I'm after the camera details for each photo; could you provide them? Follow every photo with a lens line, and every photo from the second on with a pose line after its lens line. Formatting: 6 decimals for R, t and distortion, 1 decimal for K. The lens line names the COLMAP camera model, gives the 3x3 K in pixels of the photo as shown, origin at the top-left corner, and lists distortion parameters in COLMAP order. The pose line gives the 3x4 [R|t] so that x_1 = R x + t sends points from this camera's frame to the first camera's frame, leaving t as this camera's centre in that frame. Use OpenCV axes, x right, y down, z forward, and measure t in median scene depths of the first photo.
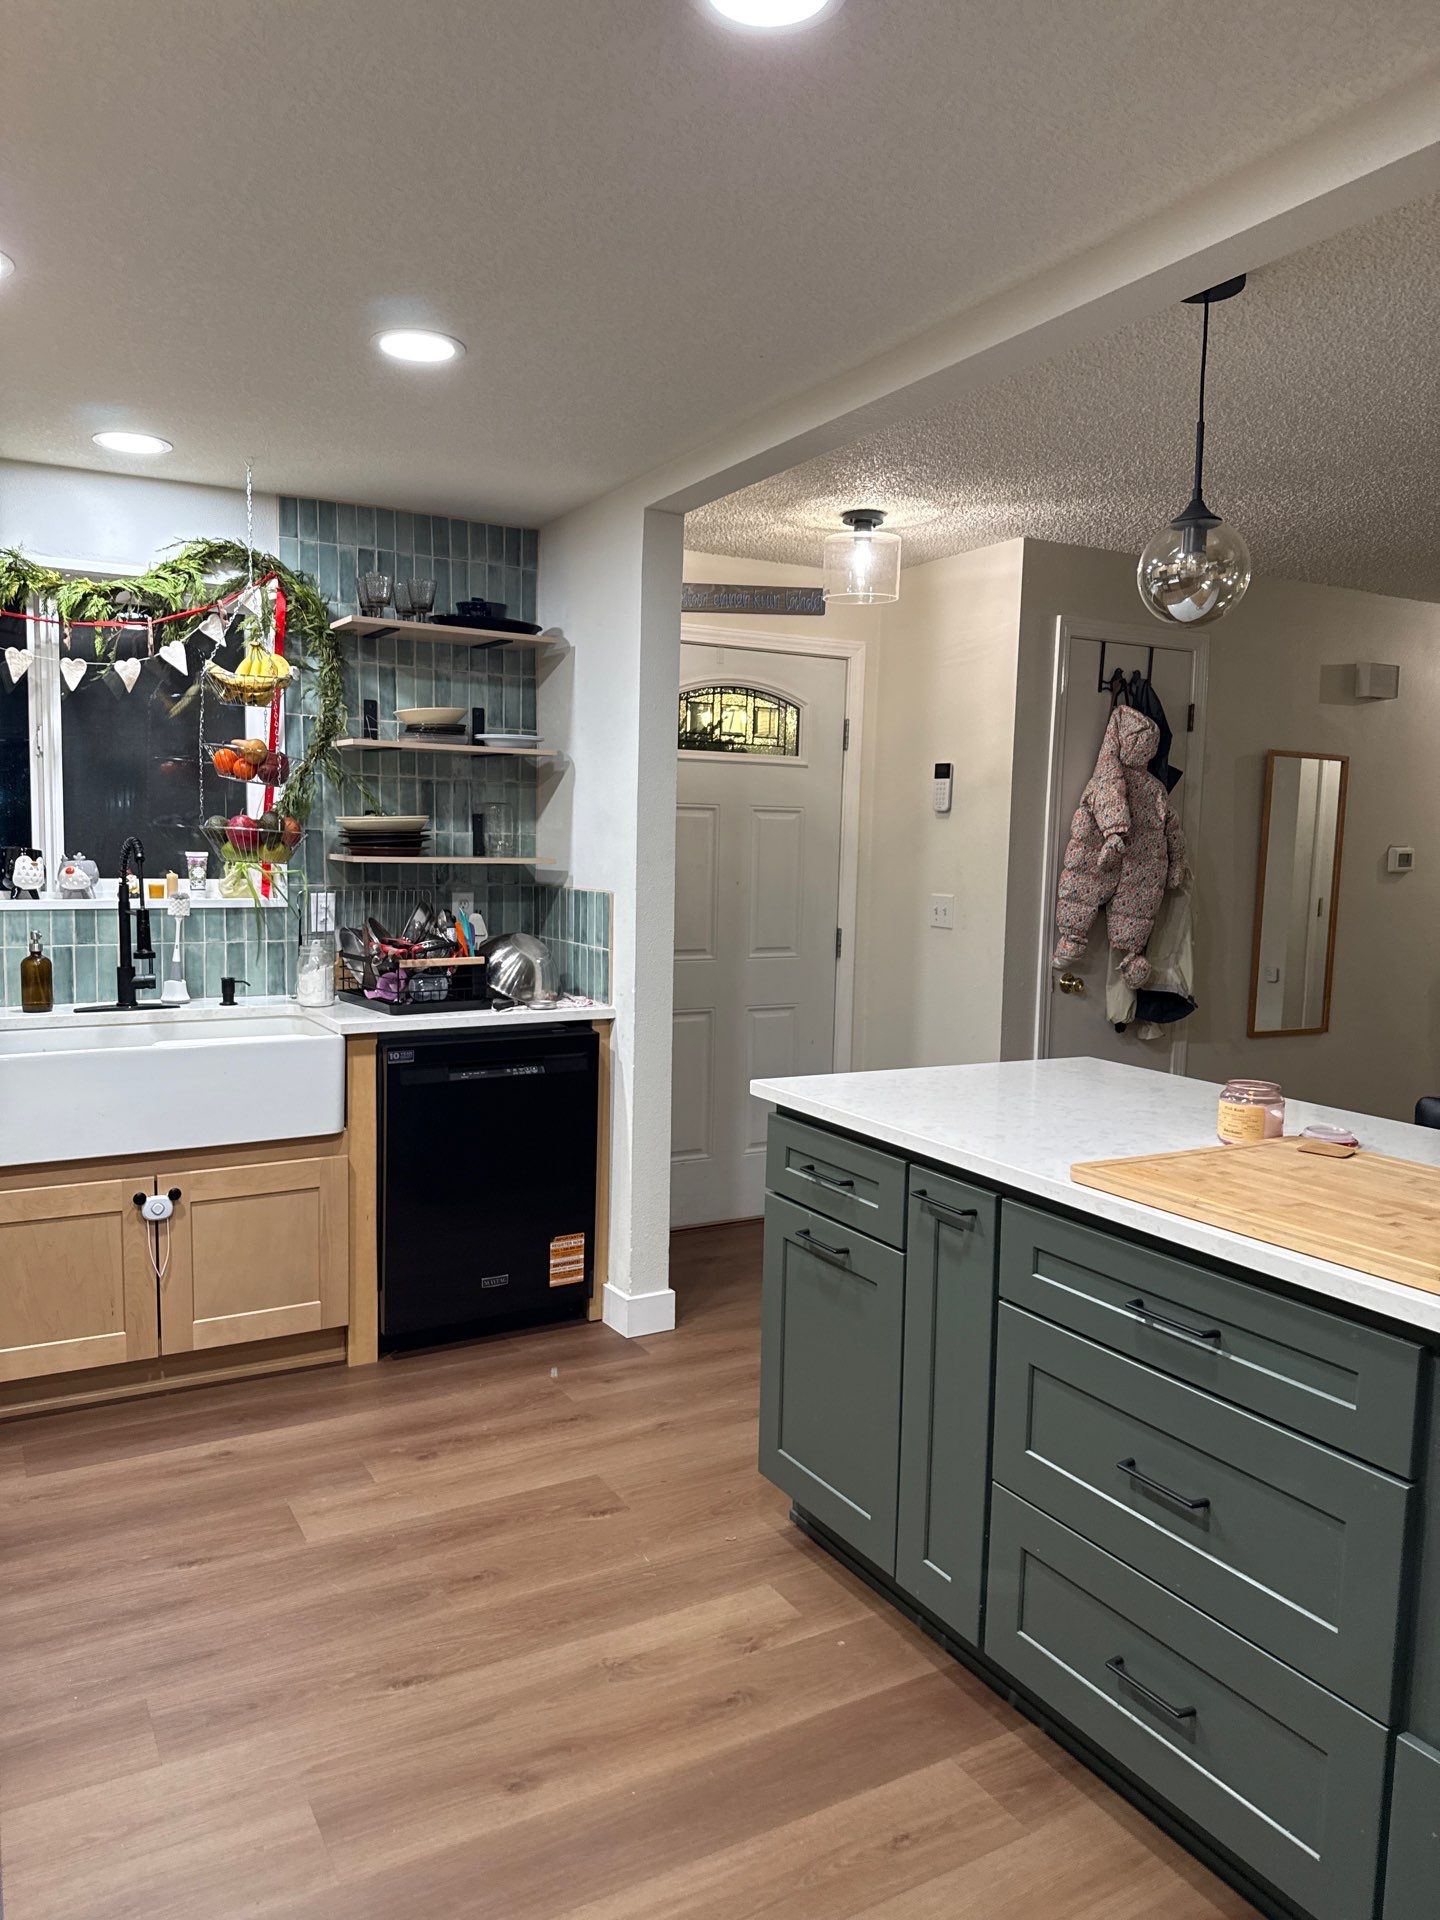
lens RADIAL K [[1320.9, 0, 707.0], [0, 1320.9, 971.9], [0, 0, 1]] dist [0.128623, -0.252531]
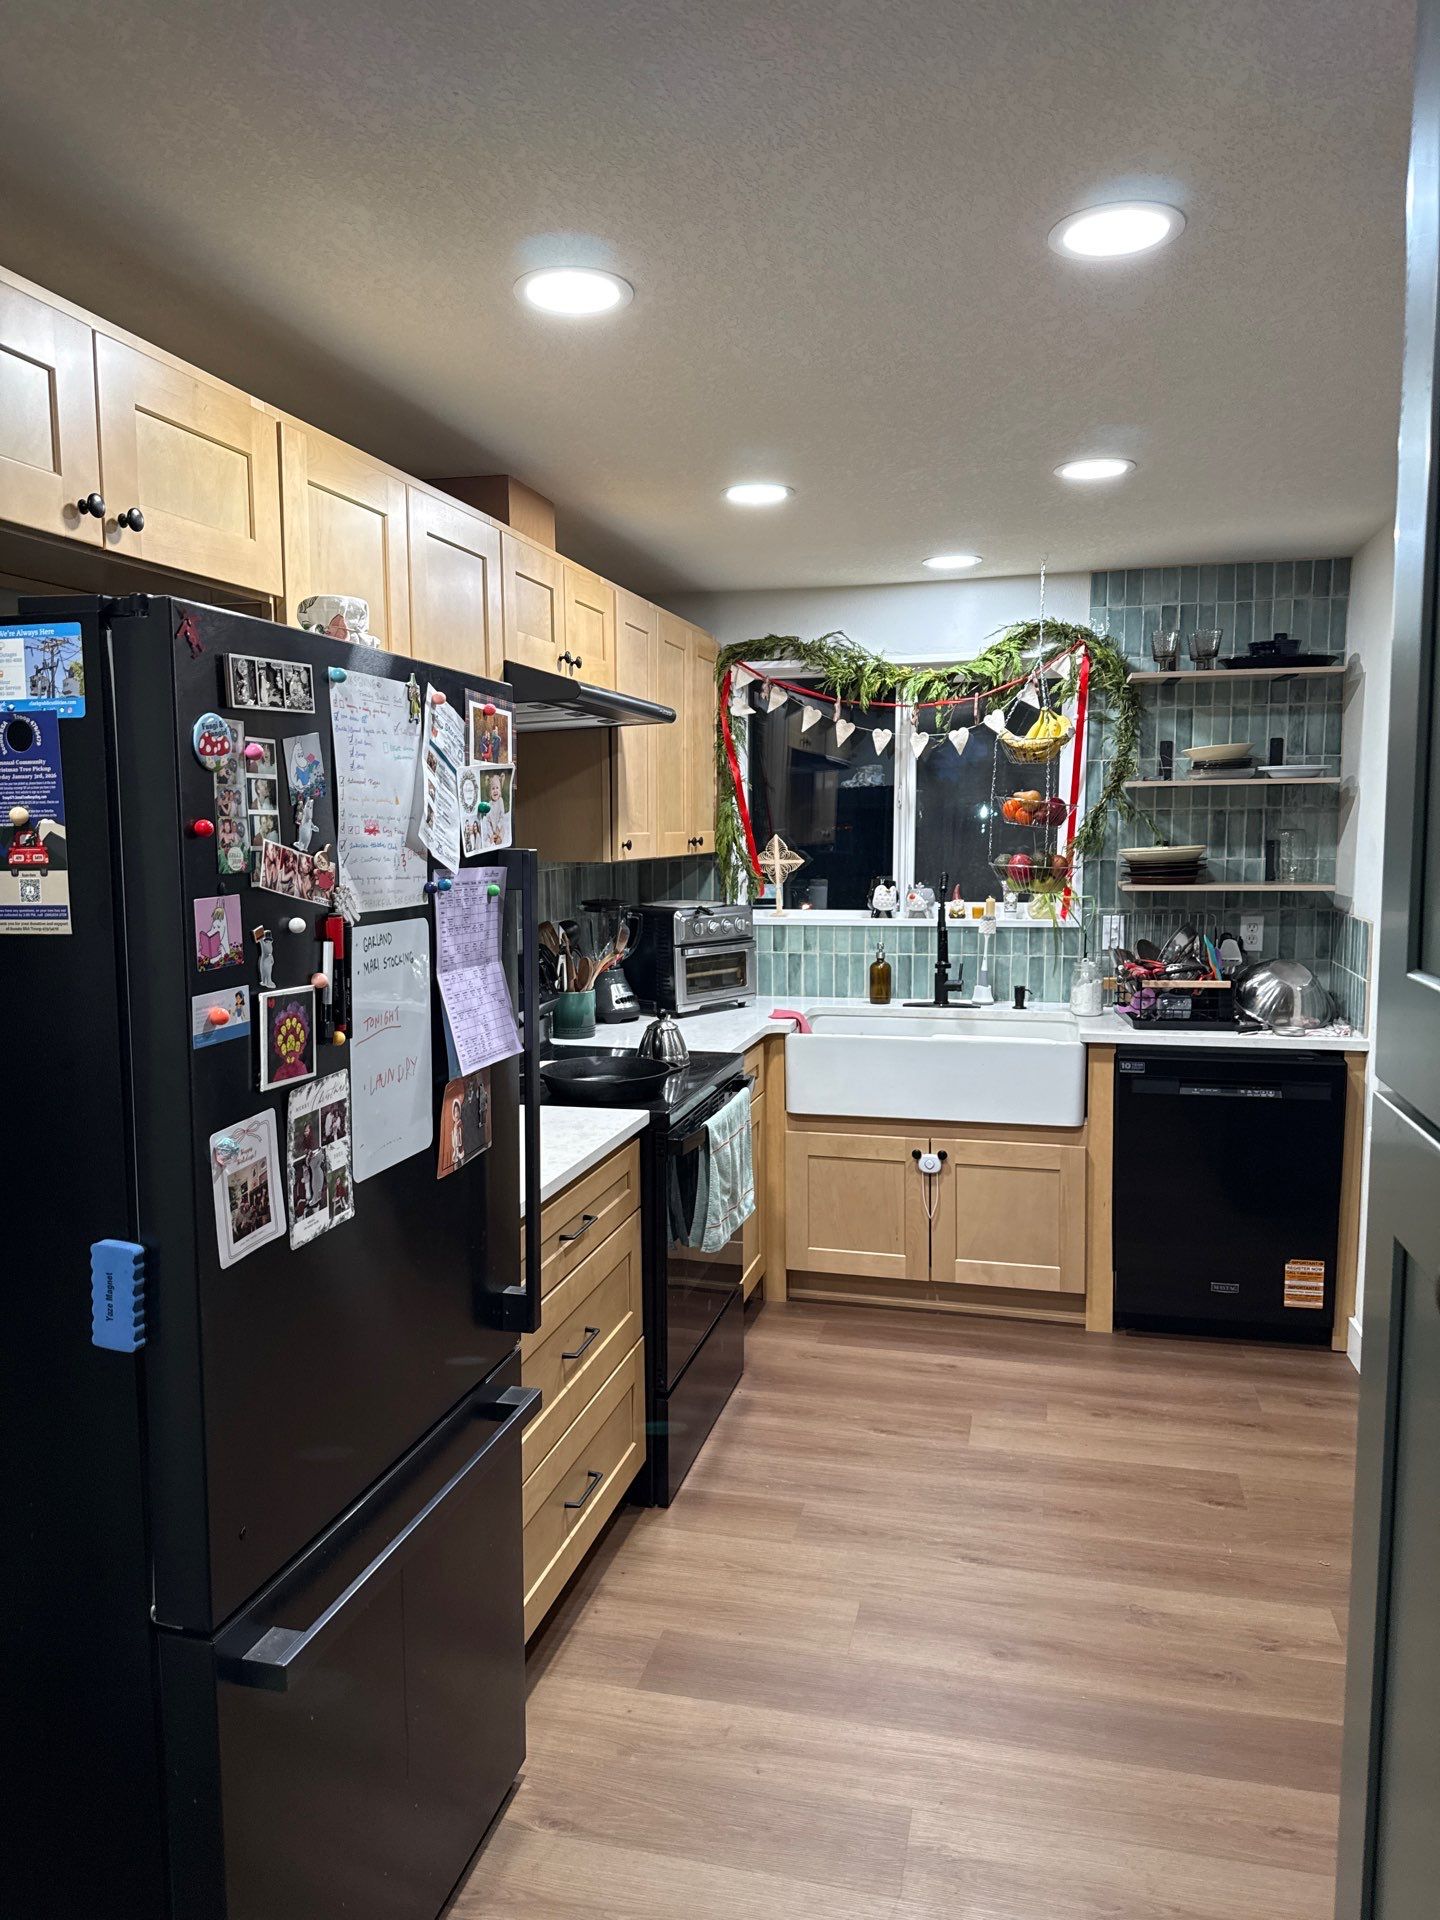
lens RADIAL K [[1320.9, 0, 707.0], [0, 1320.9, 971.9], [0, 0, 1]] dist [0.128623, -0.252531]
pose [[0.720208, 0.053990, -0.691655, 0.268622], [-0.048517, 0.998446, 0.027418, -0.027881], [0.692060, 0.013810, 0.721708, -0.058961]]
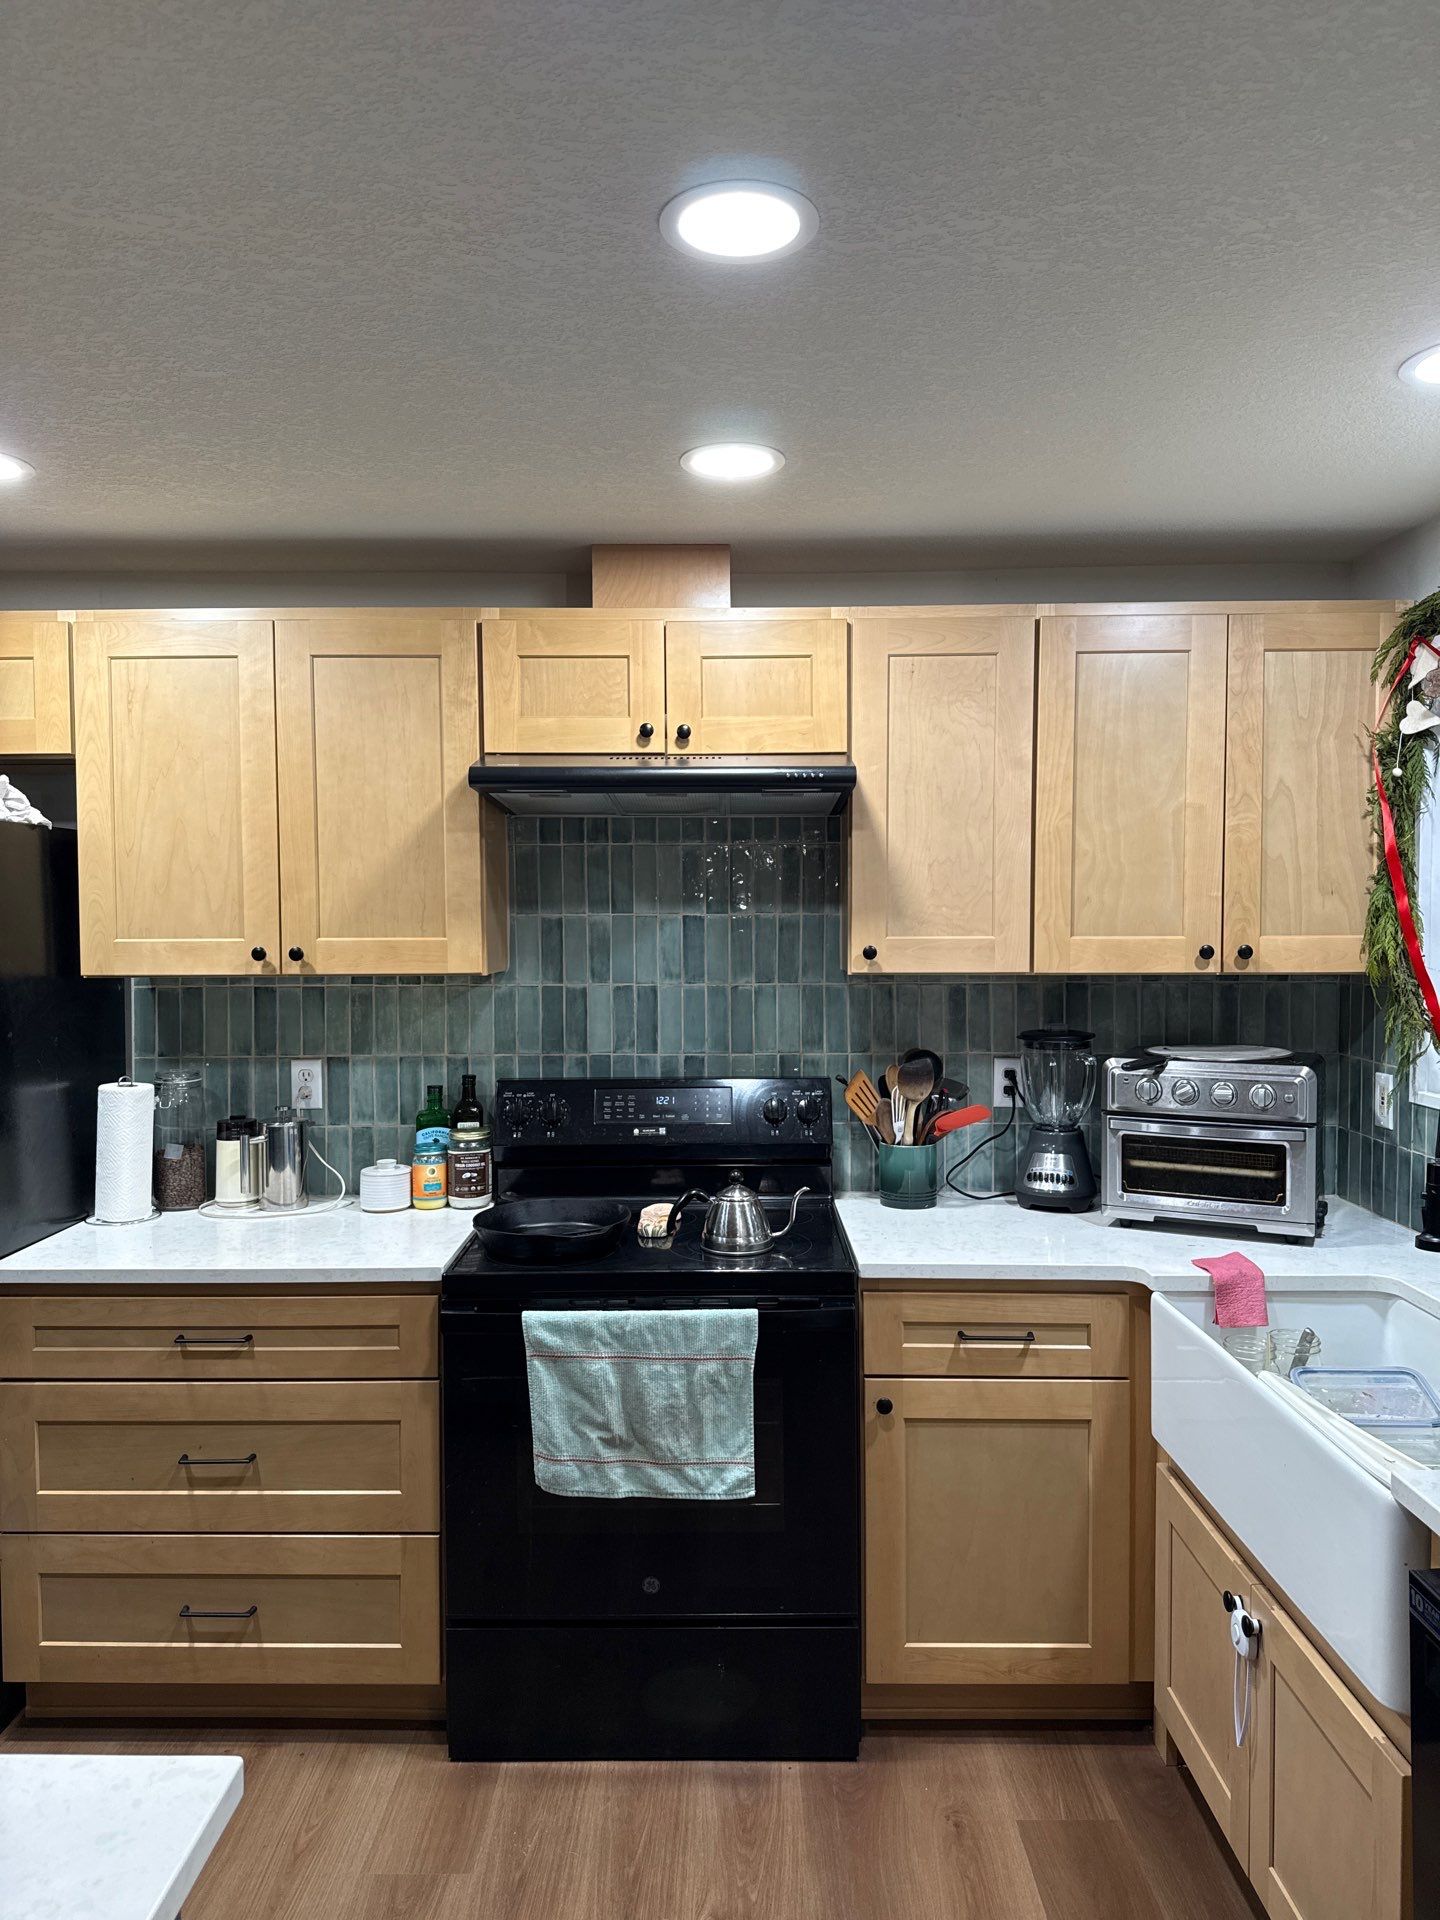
lens RADIAL K [[1330.8, 0, 716.1], [0, 1330.8, 965.4], [0, 0, 1]] dist [0.120747, -0.231523]
pose [[-0.492017, 0.011967, -0.870503, 0.216292], [-0.093096, 0.993449, 0.066276, -0.129254], [0.865594, 0.113650, -0.487680, 0.926142]]
